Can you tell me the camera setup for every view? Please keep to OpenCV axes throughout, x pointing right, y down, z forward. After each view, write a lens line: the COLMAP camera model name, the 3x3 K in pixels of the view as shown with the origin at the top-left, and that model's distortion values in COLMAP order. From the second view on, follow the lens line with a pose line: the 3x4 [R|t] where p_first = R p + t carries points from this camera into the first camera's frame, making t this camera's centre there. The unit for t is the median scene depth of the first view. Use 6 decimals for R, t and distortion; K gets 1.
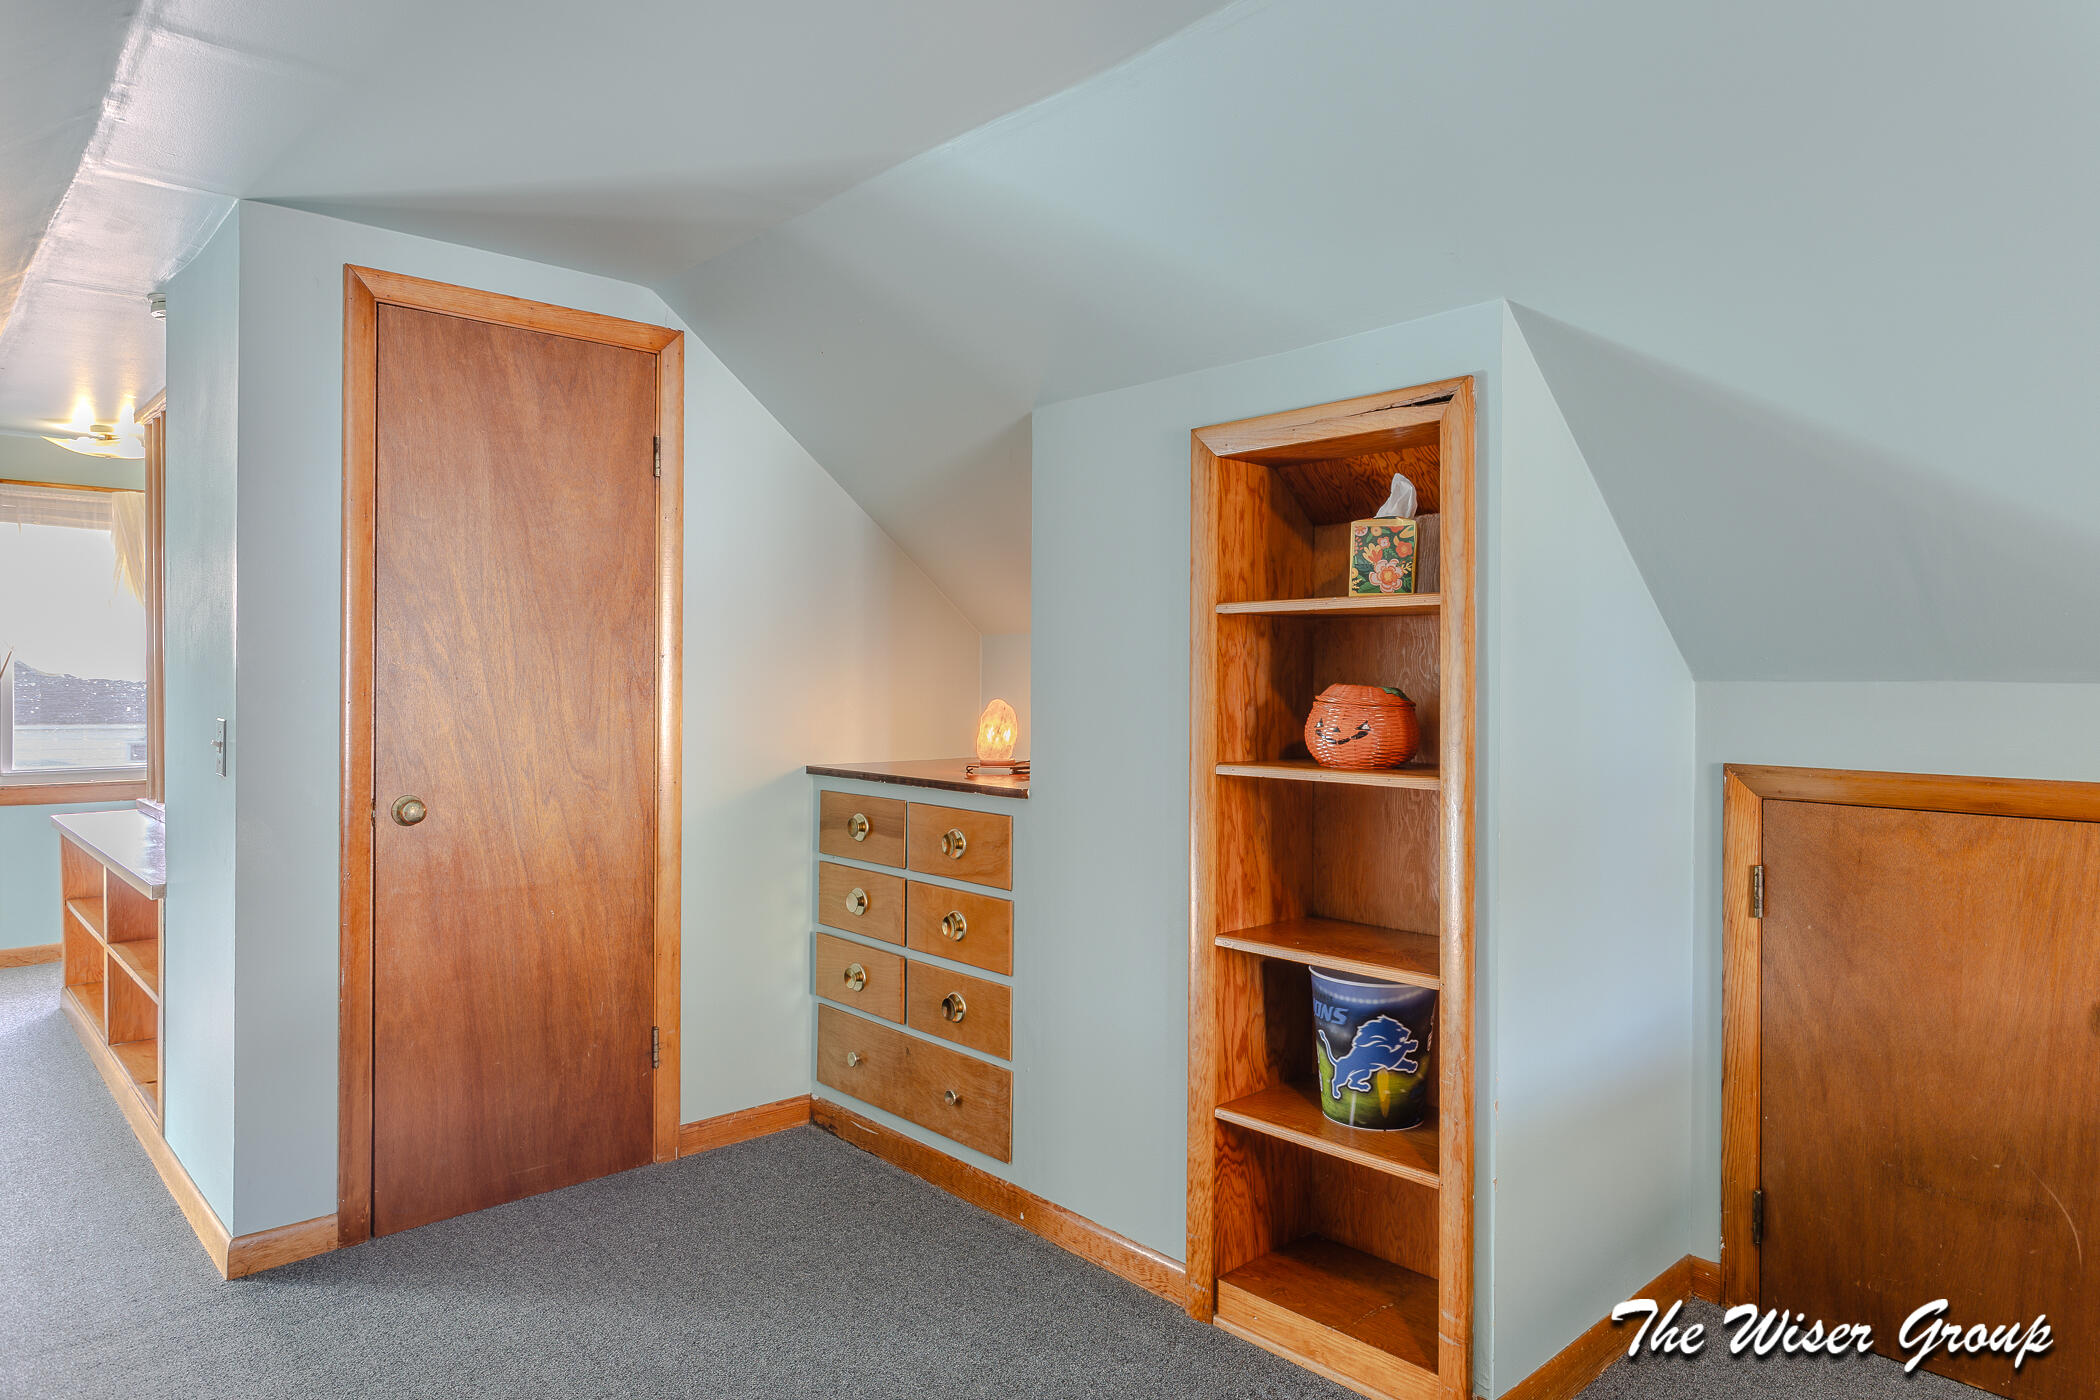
lens RADIAL K [[1318.4, 0, 1052.6], [0, 1318.4, 683.8], [0, 0, 1]] dist [-0.006141, 0.009084]
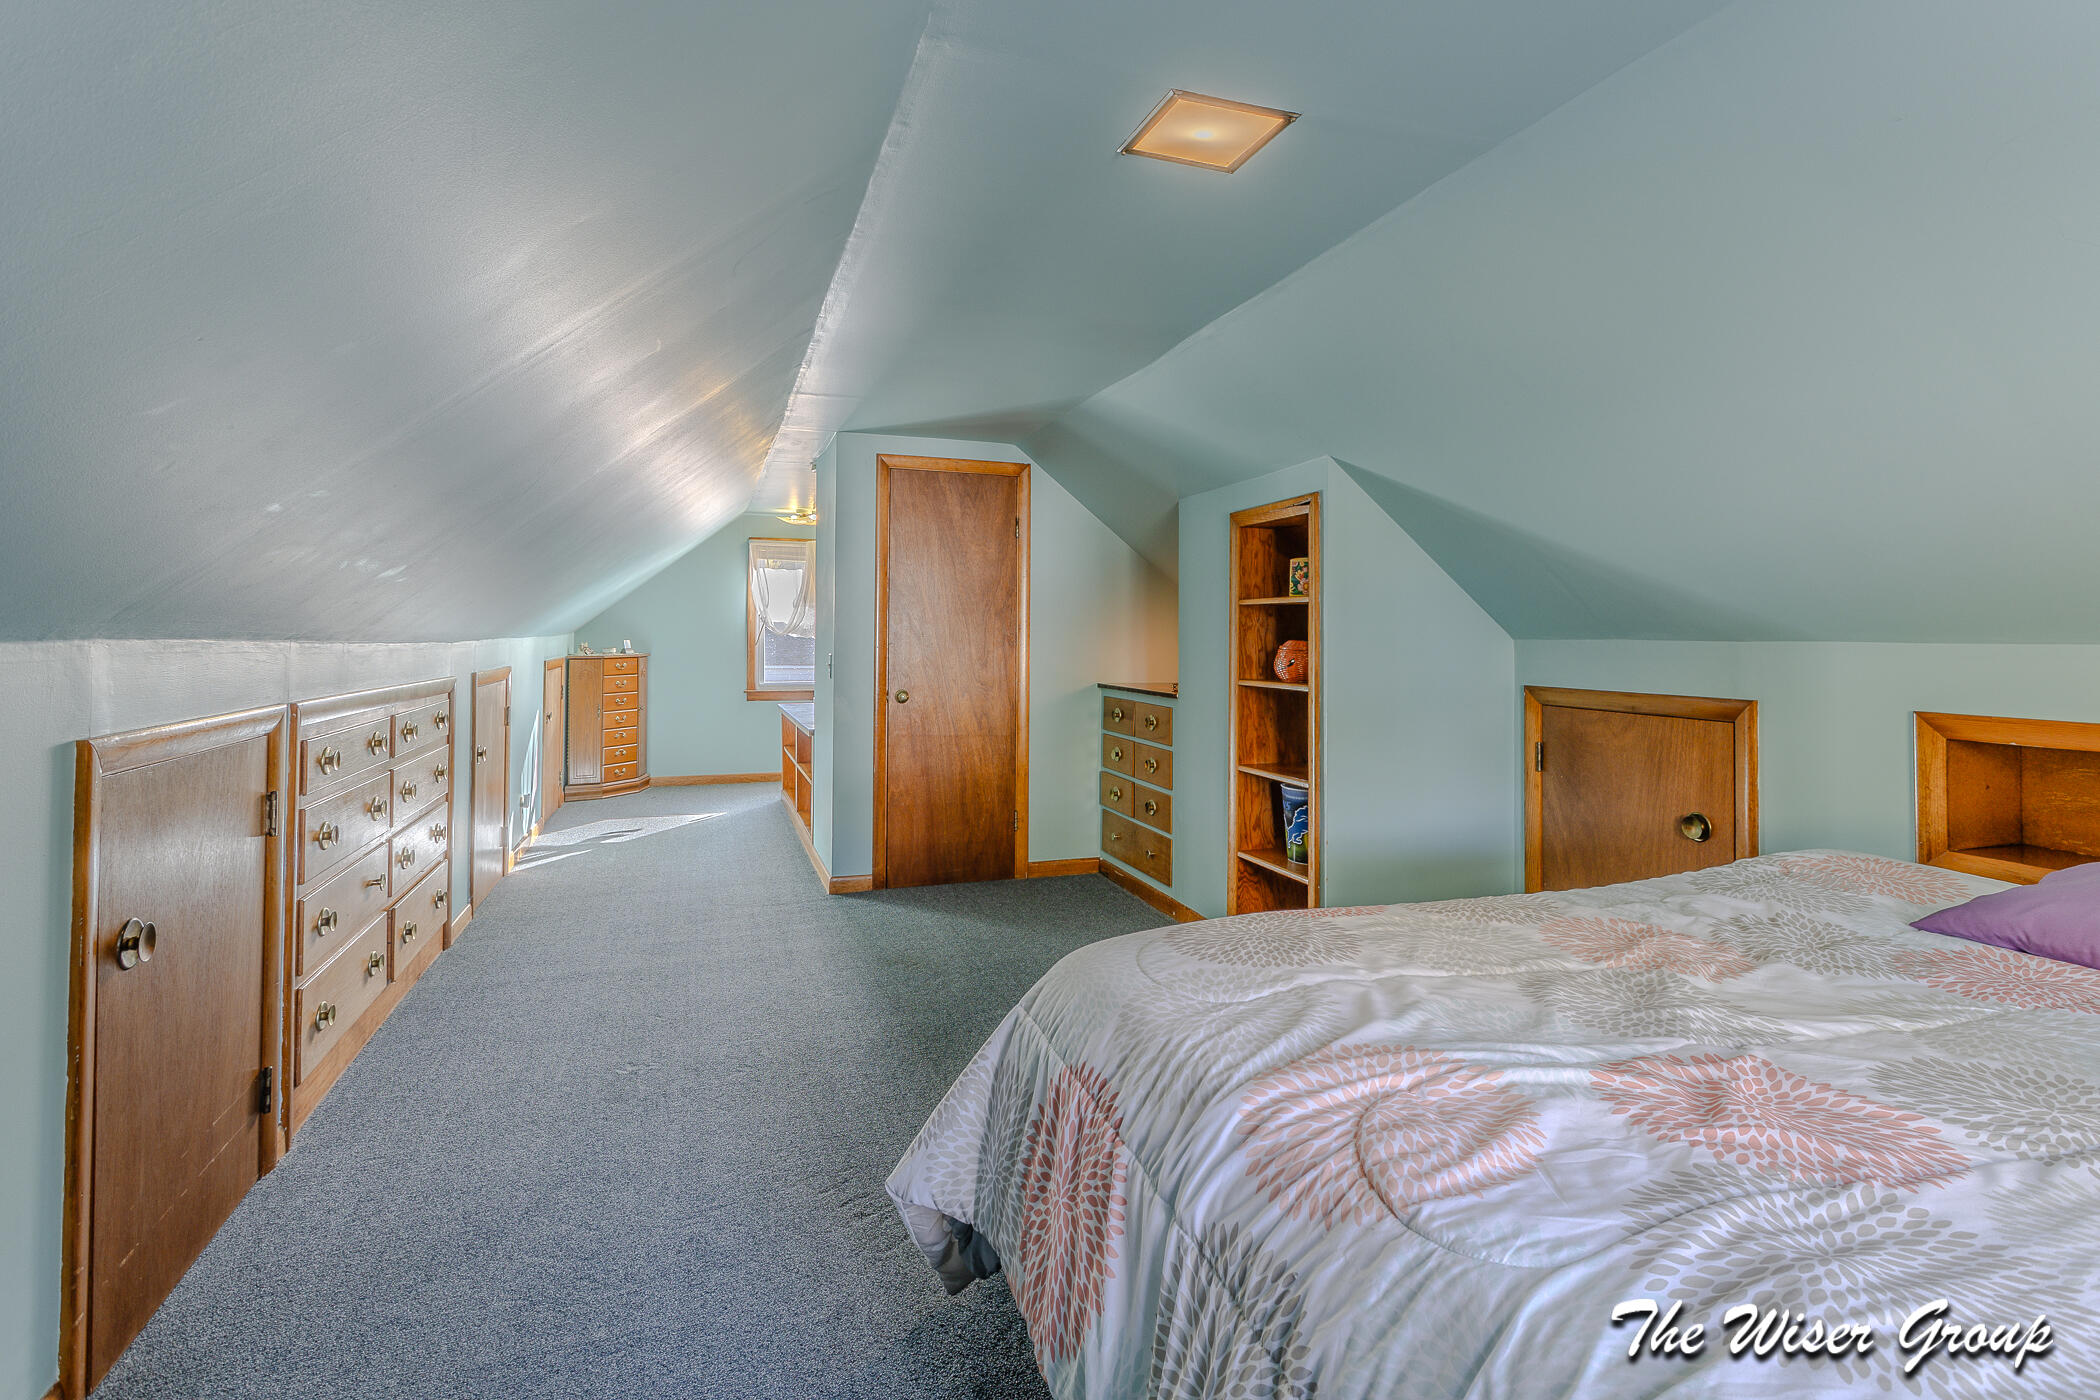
lens RADIAL K [[1021.3, 0, 1049.6], [0, 1021.3, 631.7], [0, 0, 1]] dist [-0.000051, 0.000100]
pose [[0.919195, 0.000341, -0.393801, 0.410170], [-0.005081, 0.999927, -0.010993, 0.005420], [0.393769, 0.012106, 0.919130, -0.474096]]
